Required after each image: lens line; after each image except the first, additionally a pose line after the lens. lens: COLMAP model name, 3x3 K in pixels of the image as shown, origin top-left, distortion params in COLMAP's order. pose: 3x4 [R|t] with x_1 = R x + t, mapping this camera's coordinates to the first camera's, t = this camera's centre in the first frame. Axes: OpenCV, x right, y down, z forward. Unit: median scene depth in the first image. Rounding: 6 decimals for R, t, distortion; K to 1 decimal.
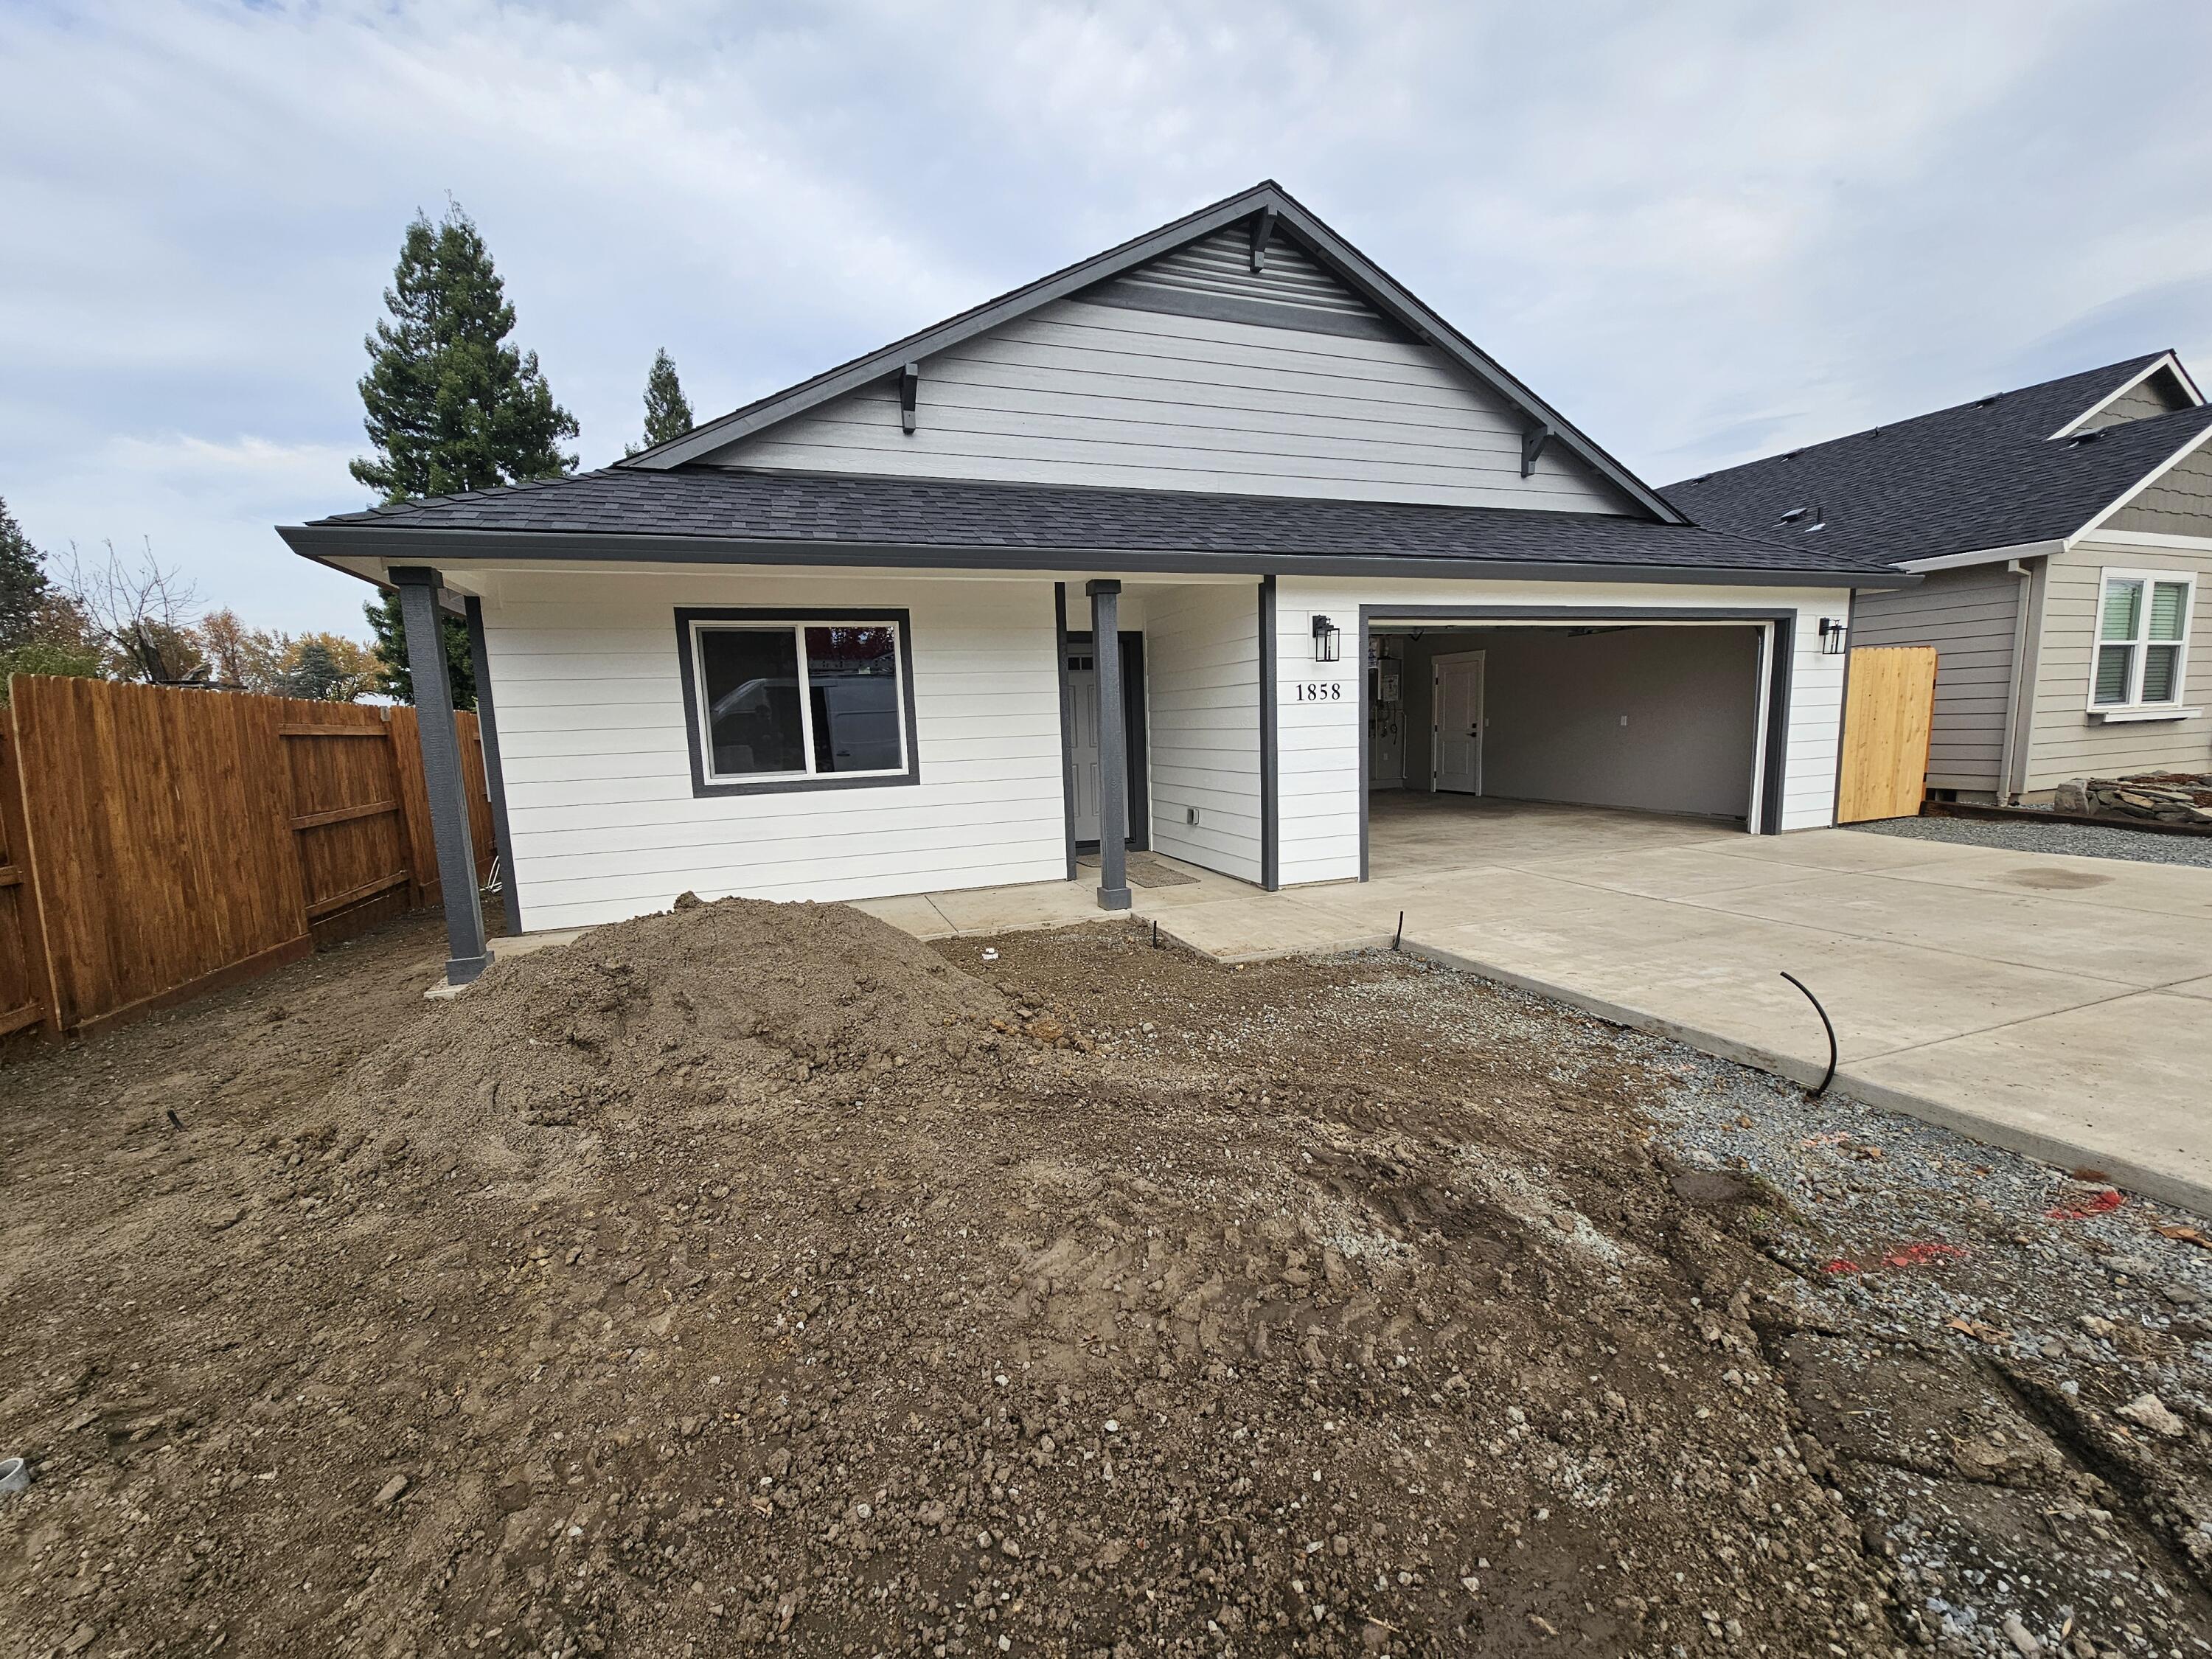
lens RADIAL K [[903.2, 0, 1101.7], [0, 903.2, 847.7], [0, 0, 1]] dist [-0.001207, -0.000119]
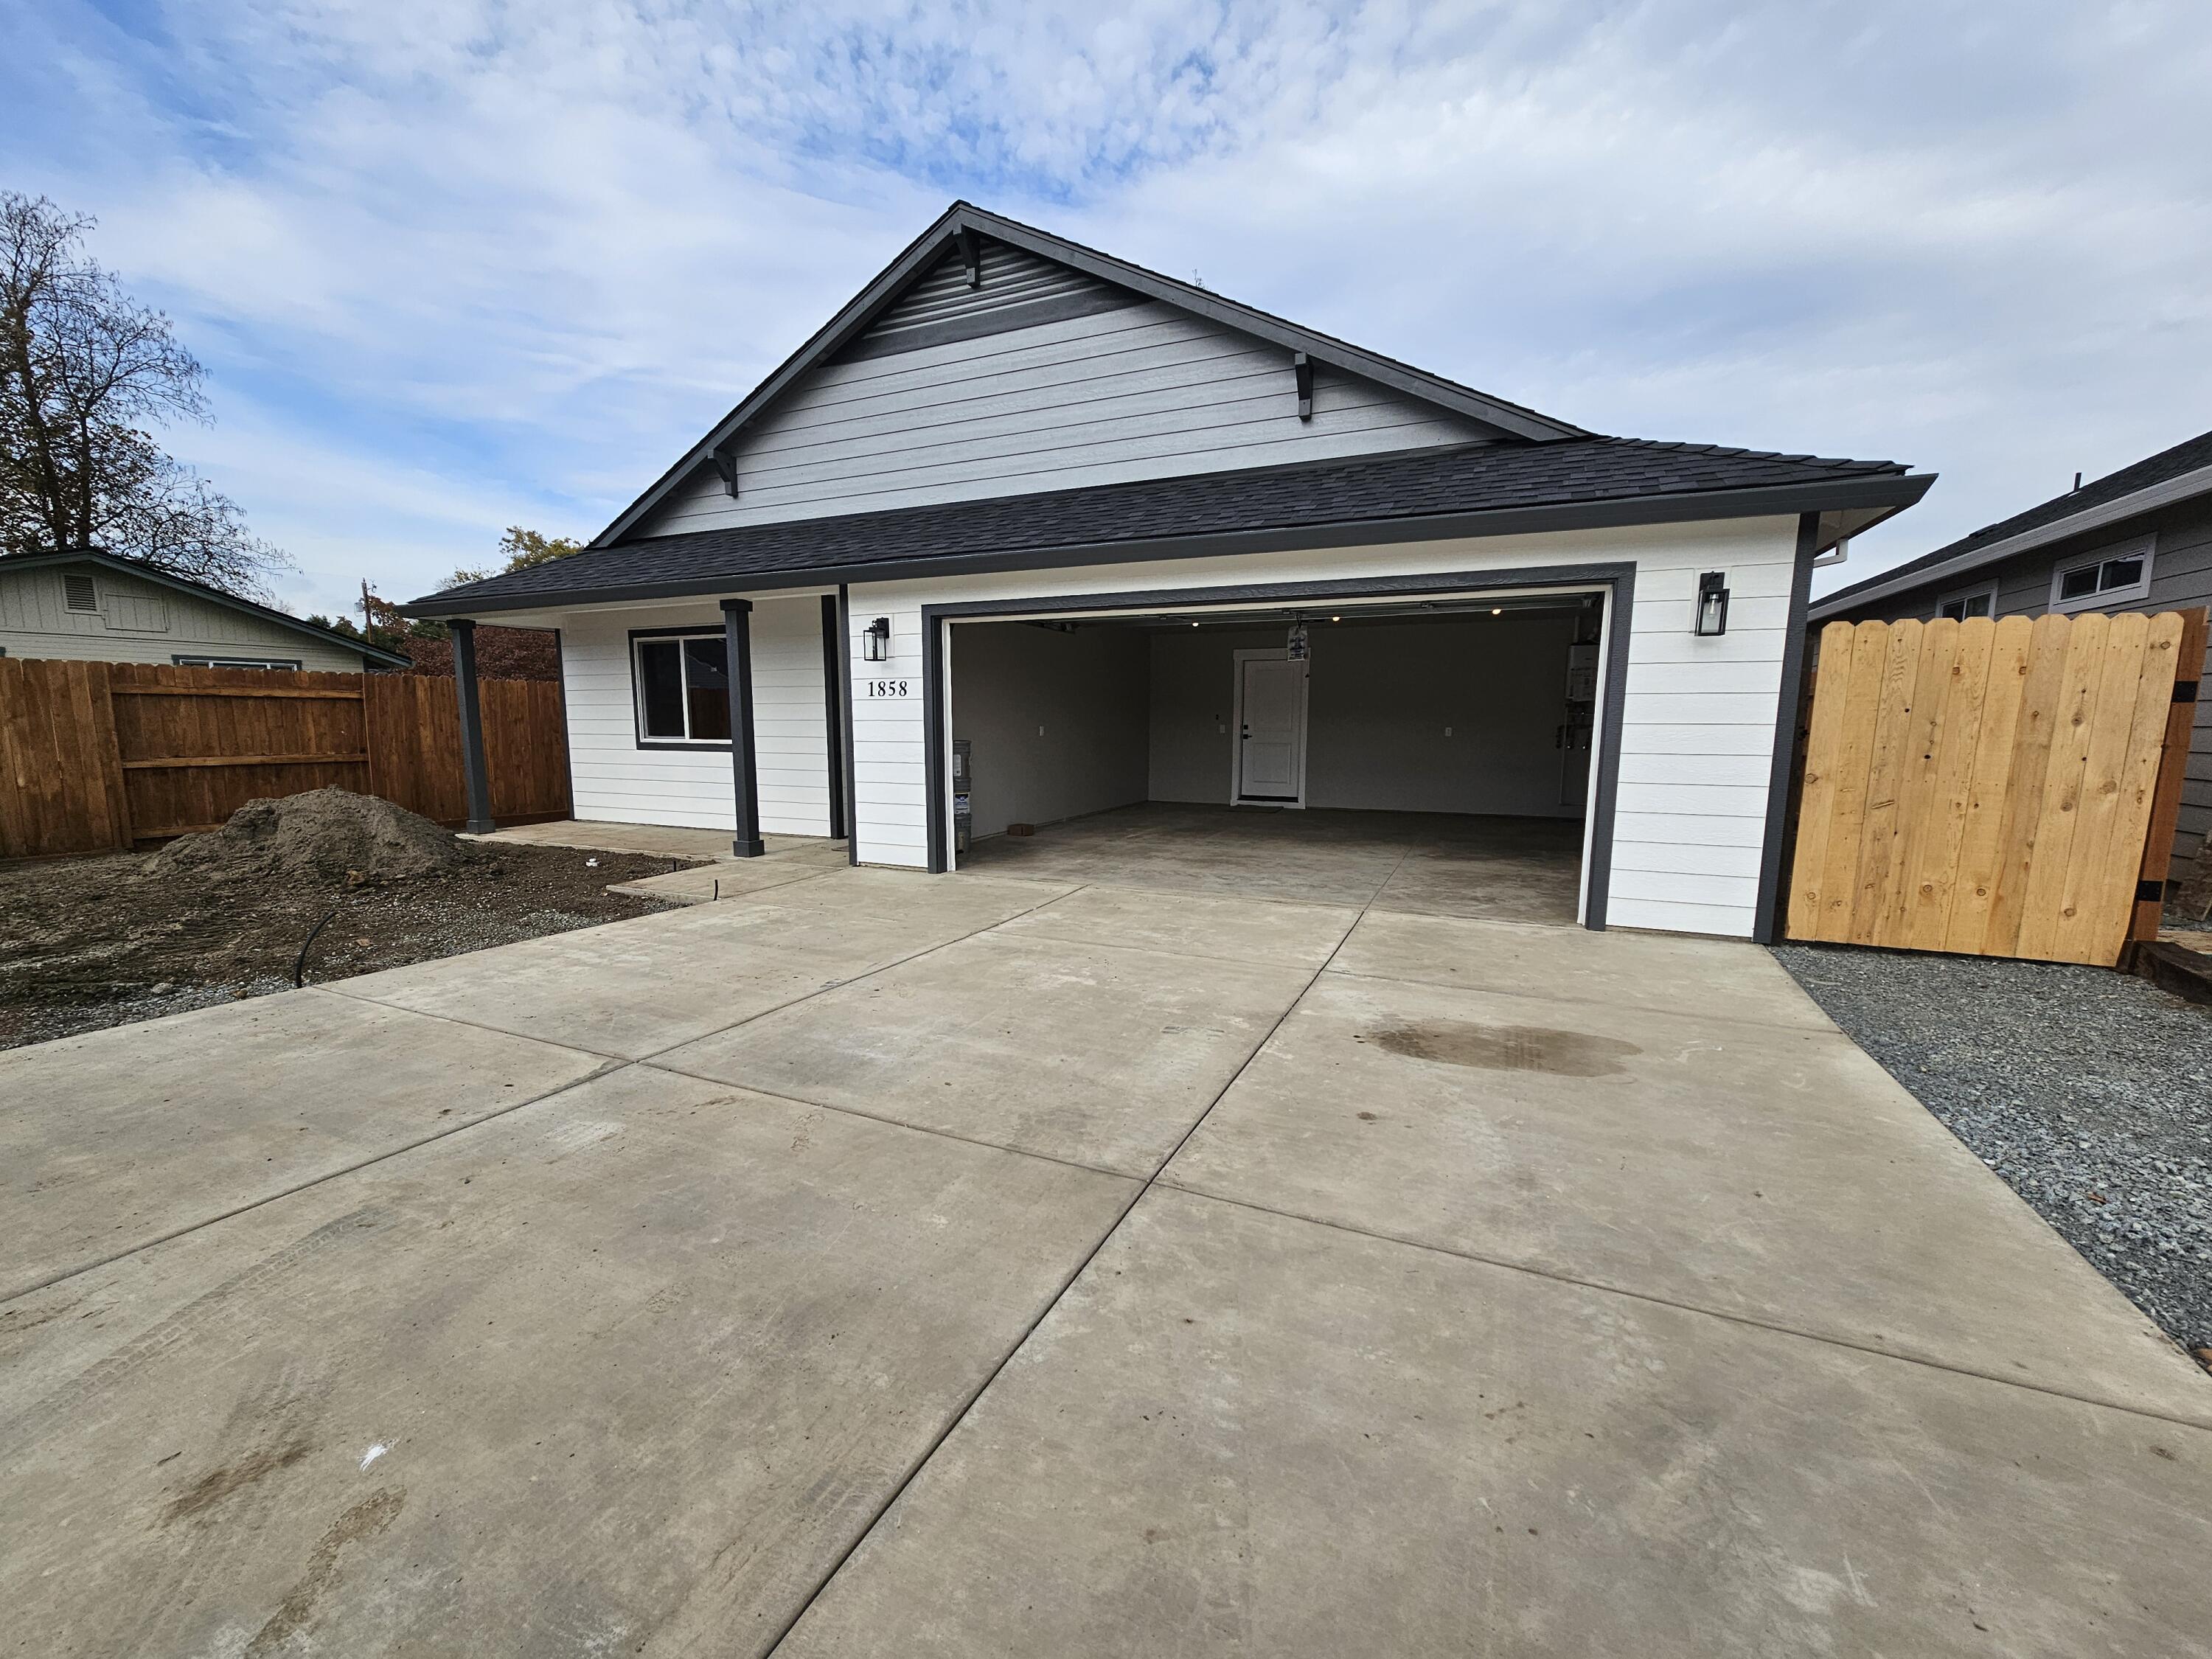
lens RADIAL K [[903.2, 0, 1101.7], [0, 903.2, 847.7], [0, 0, 1]] dist [-0.001207, -0.000119]
pose [[0.710990, 0.136820, -0.689764, 1.195641], [-0.125872, 0.989809, 0.066590, -0.088626], [0.691845, 0.039477, 0.720966, 0.406984]]
